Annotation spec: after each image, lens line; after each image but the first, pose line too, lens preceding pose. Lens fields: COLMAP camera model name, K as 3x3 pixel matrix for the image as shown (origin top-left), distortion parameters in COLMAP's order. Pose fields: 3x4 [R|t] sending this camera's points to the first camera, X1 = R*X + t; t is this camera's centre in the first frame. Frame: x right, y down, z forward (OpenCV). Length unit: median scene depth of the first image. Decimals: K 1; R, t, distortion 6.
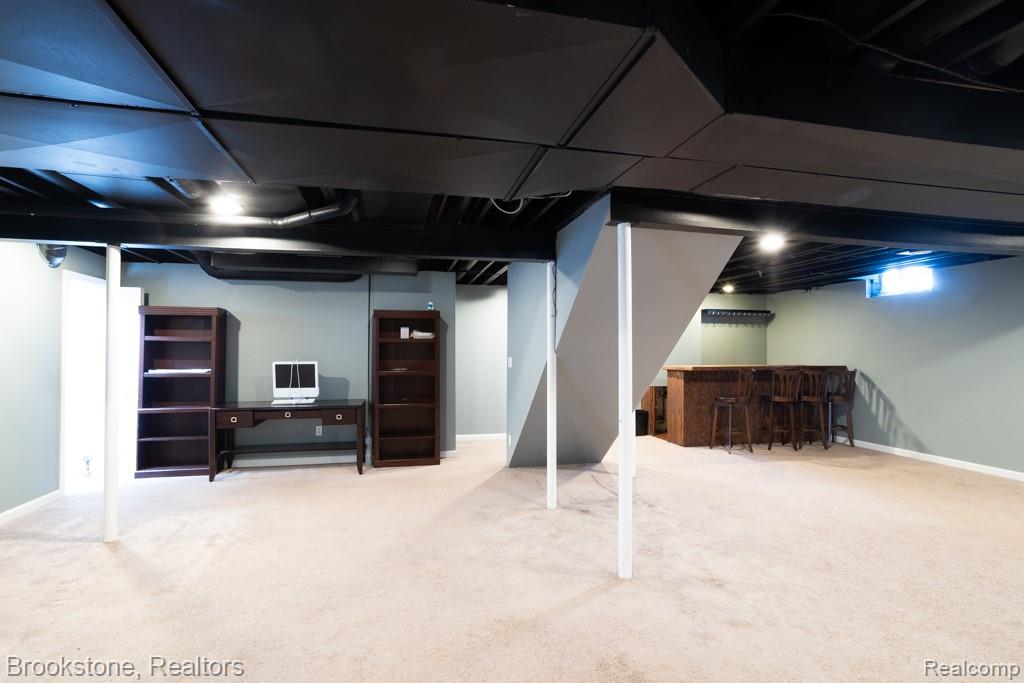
lens RADIAL K [[466.4, 0, 512.0], [0, 466.4, 341.5], [0, 0, 1]] dist [-0.050137, 0.027172]
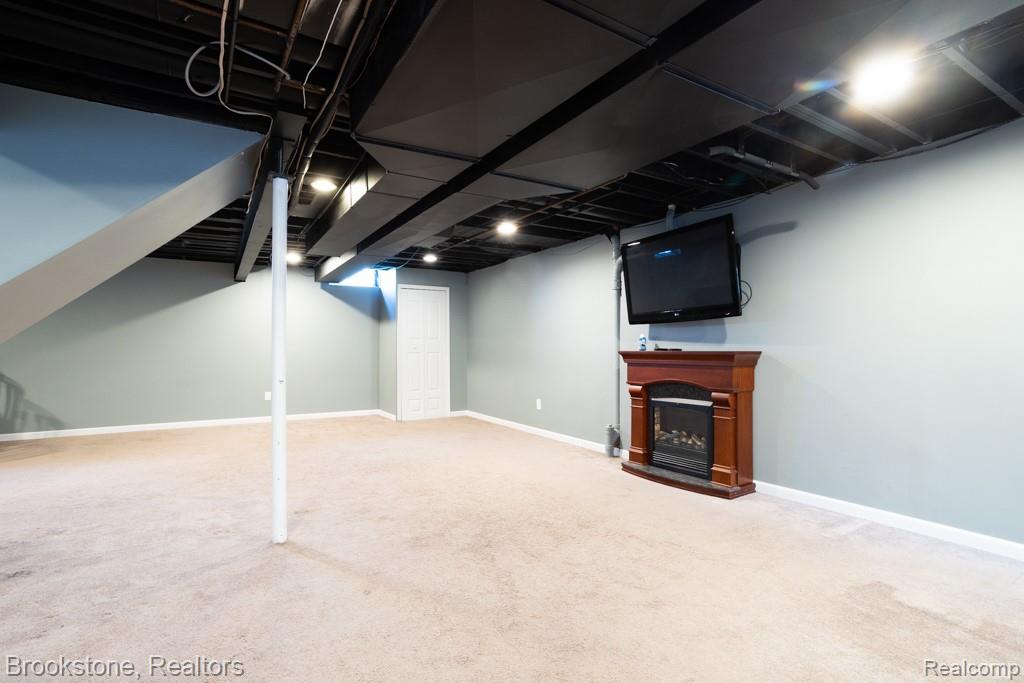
lens RADIAL K [[495.7, 0, 506.5], [0, 495.7, 345.0], [0, 0, 1]] dist [-0.055834, 0.035410]
pose [[-0.301464, 0.003441, 0.953471, -0.664807], [-0.021840, 0.999706, -0.010513, 0.084584], [-0.953227, -0.023994, -0.301300, 0.677733]]
